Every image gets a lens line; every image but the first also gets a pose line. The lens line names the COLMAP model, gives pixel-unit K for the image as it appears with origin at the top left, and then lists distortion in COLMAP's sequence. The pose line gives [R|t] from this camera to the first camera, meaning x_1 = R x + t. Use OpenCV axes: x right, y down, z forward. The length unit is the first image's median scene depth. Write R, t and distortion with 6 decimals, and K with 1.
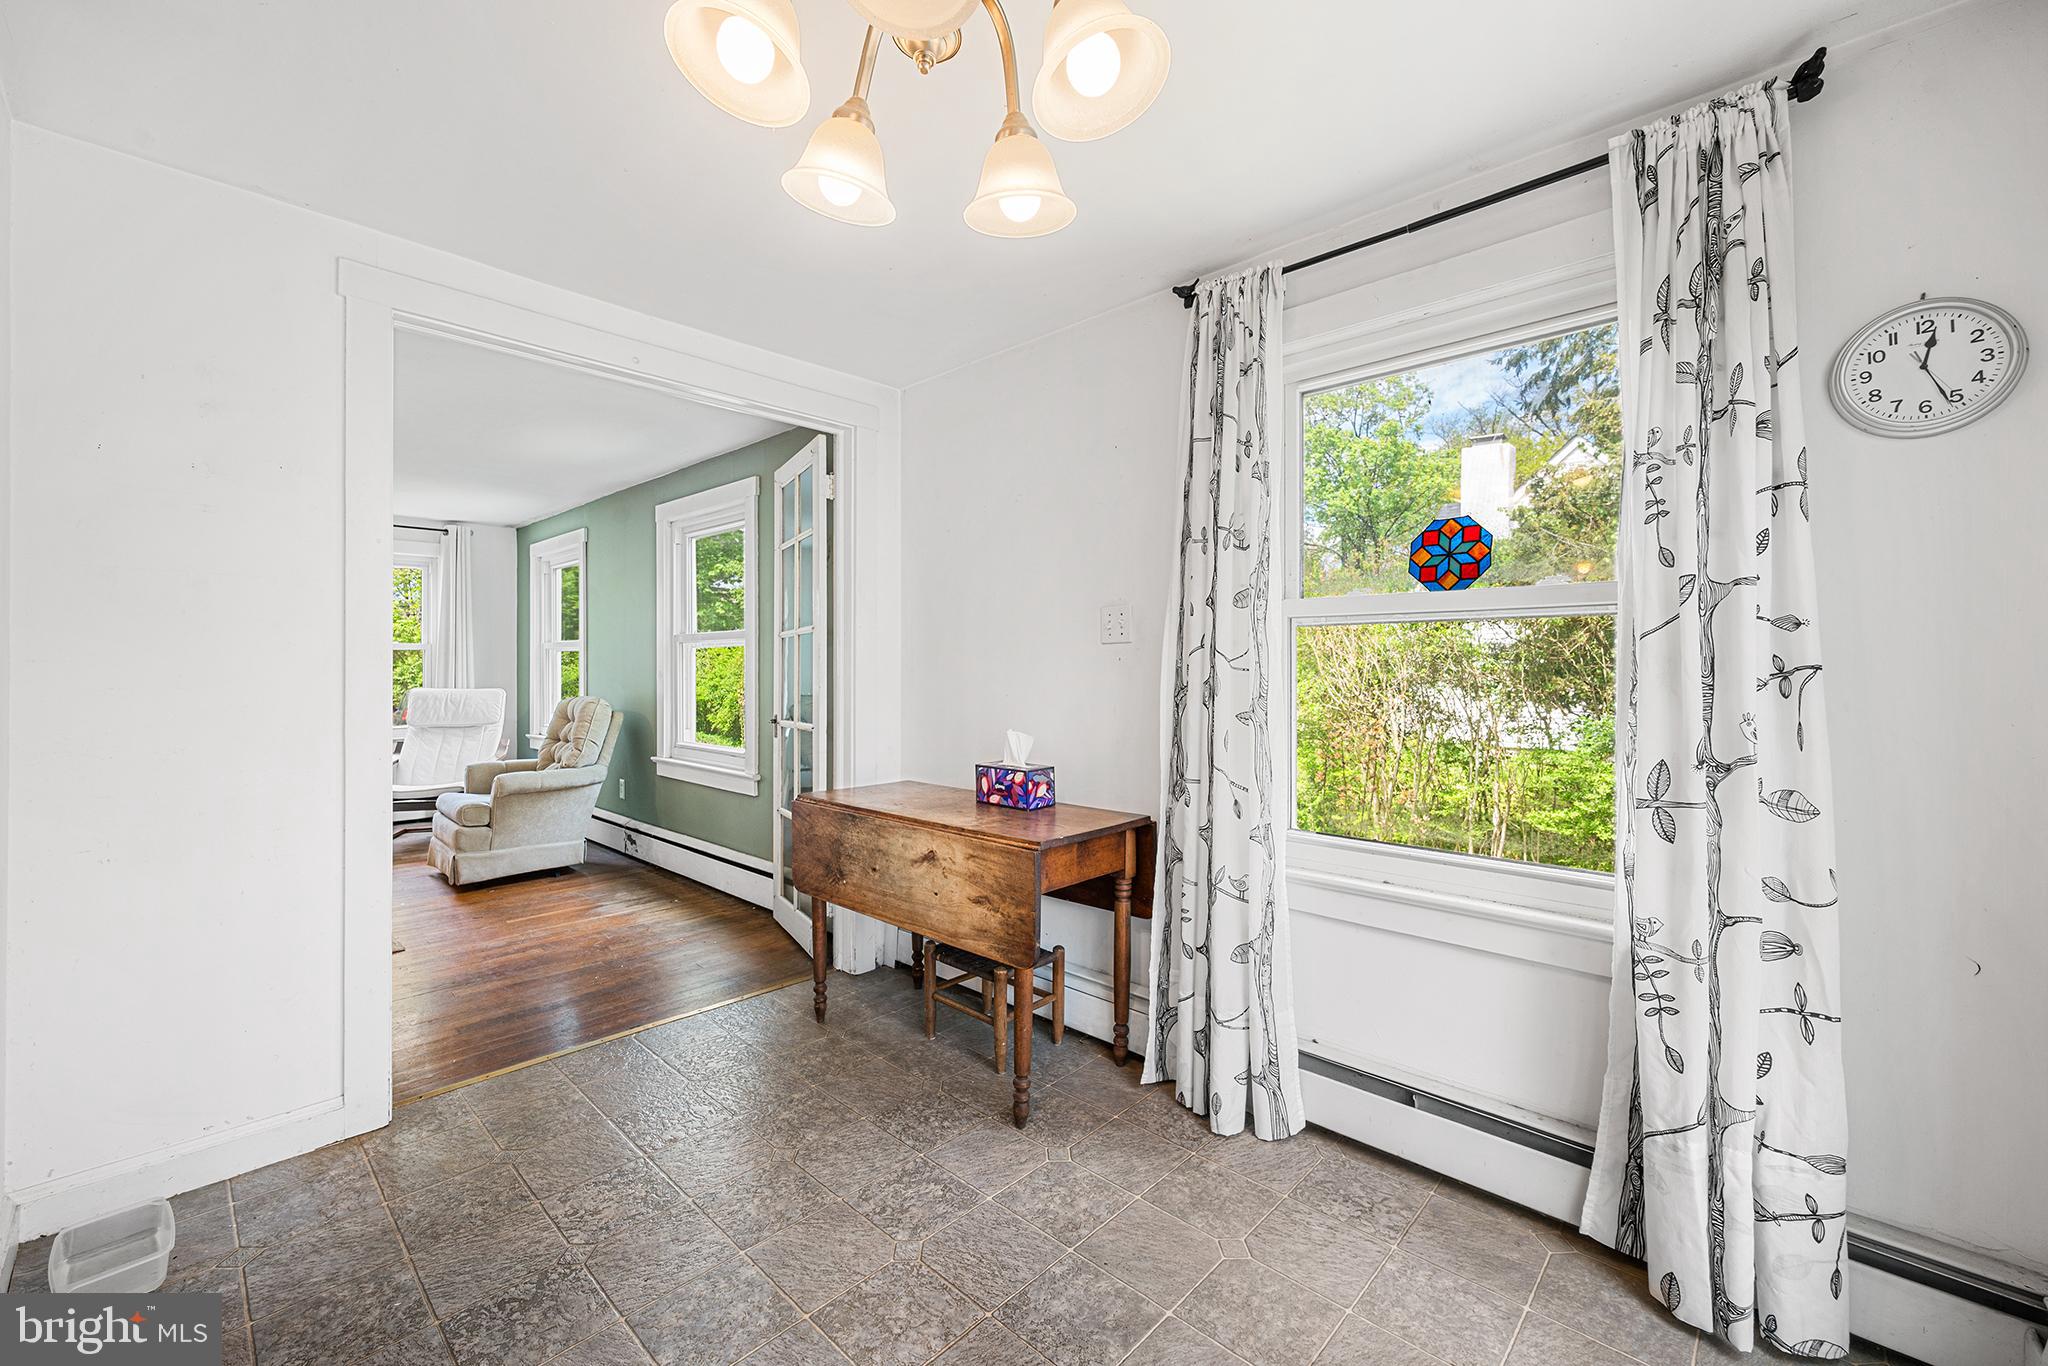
lens RADIAL K [[831.5, 0, 998.0], [0, 831.5, 658.7], [0, 0, 1]] dist [0.000221, 0.000092]
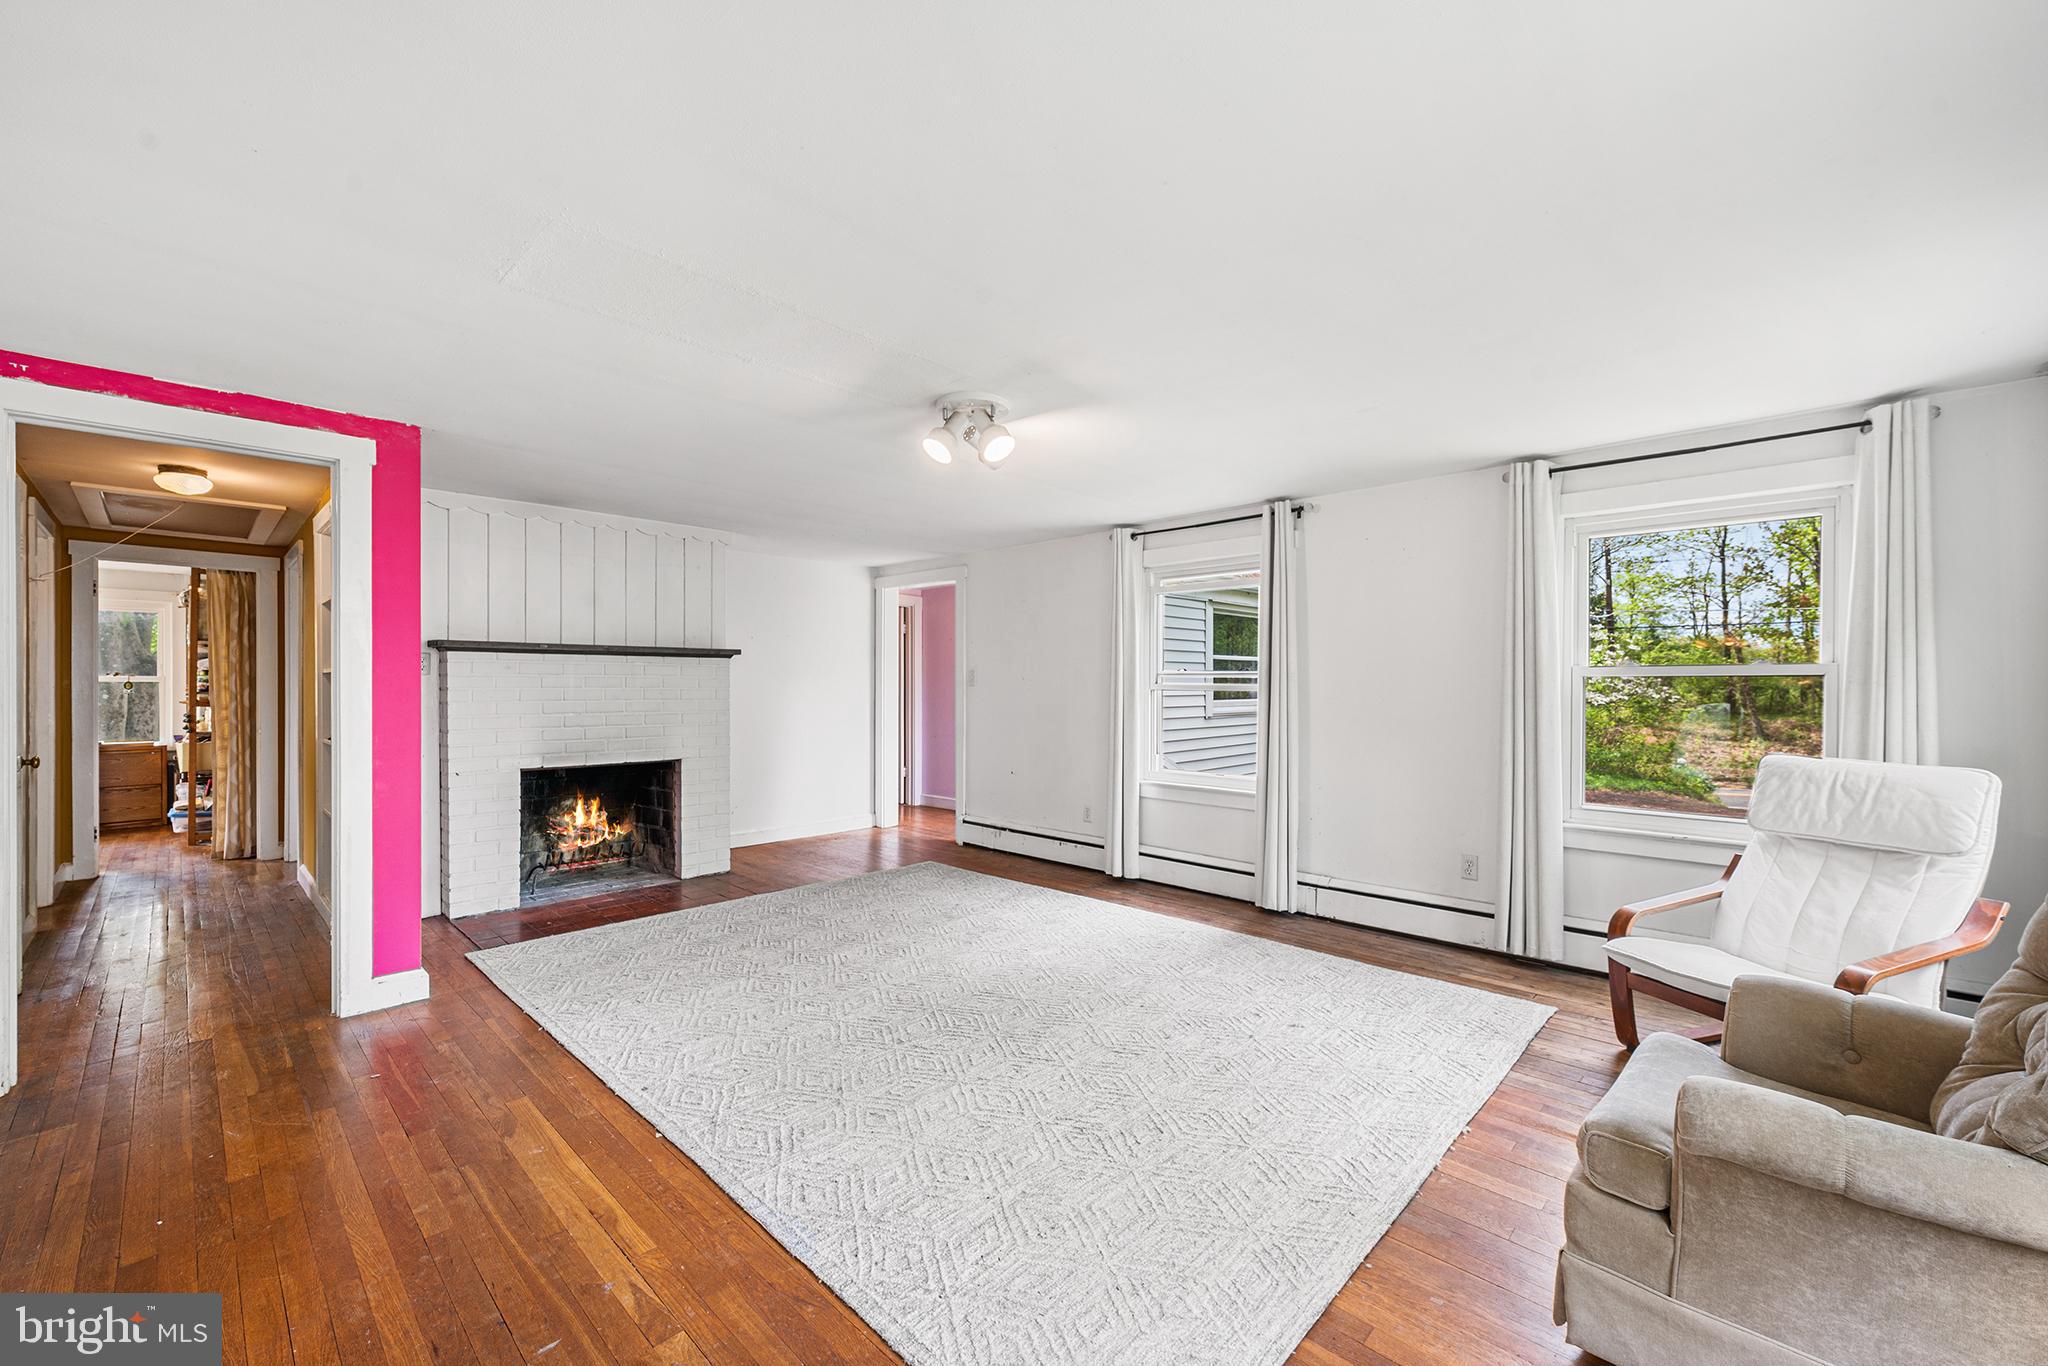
lens RADIAL K [[820.1, 0, 1026.2], [0, 820.1, 687.8], [0, 0, 1]] dist [-0.001821, -0.000353]
pose [[0.012791, 0.003684, -0.999911, -0.345154], [0.003137, 0.999988, 0.003725, -0.010747], [0.999913, -0.003185, 0.012779, 0.871529]]
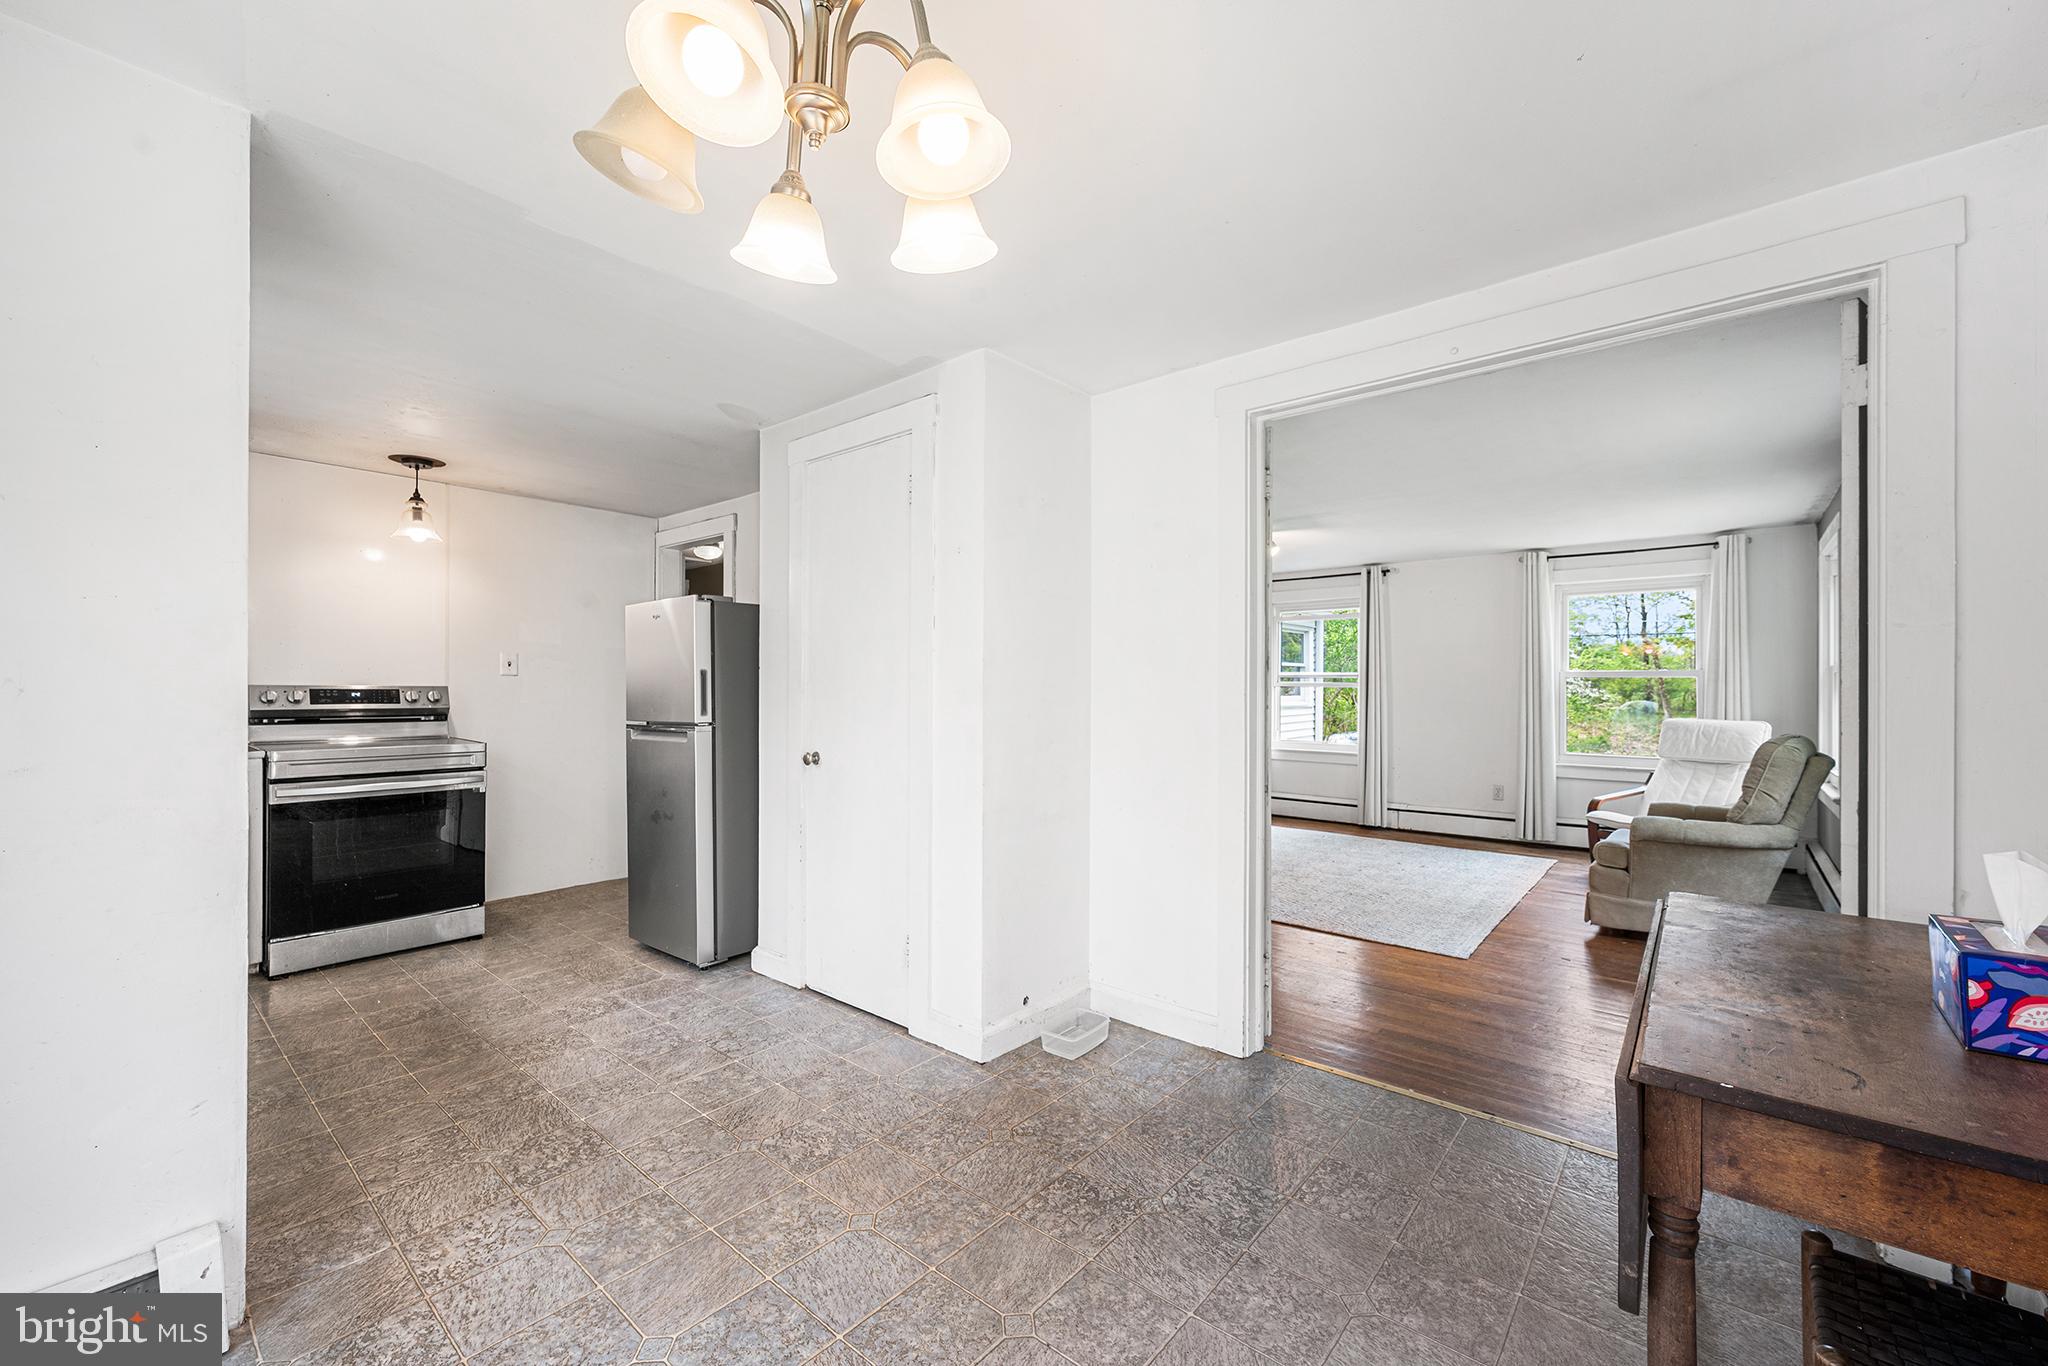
lens RADIAL K [[820.1, 0, 1026.2], [0, 820.1, 687.8], [0, 0, 1]] dist [-0.001821, -0.000353]
pose [[0.073107, -0.000614, -0.997324, 0.268921], [0.002583, 0.999997, -0.000426, 0.000939], [0.997321, -0.002545, 0.073109, 0.330761]]
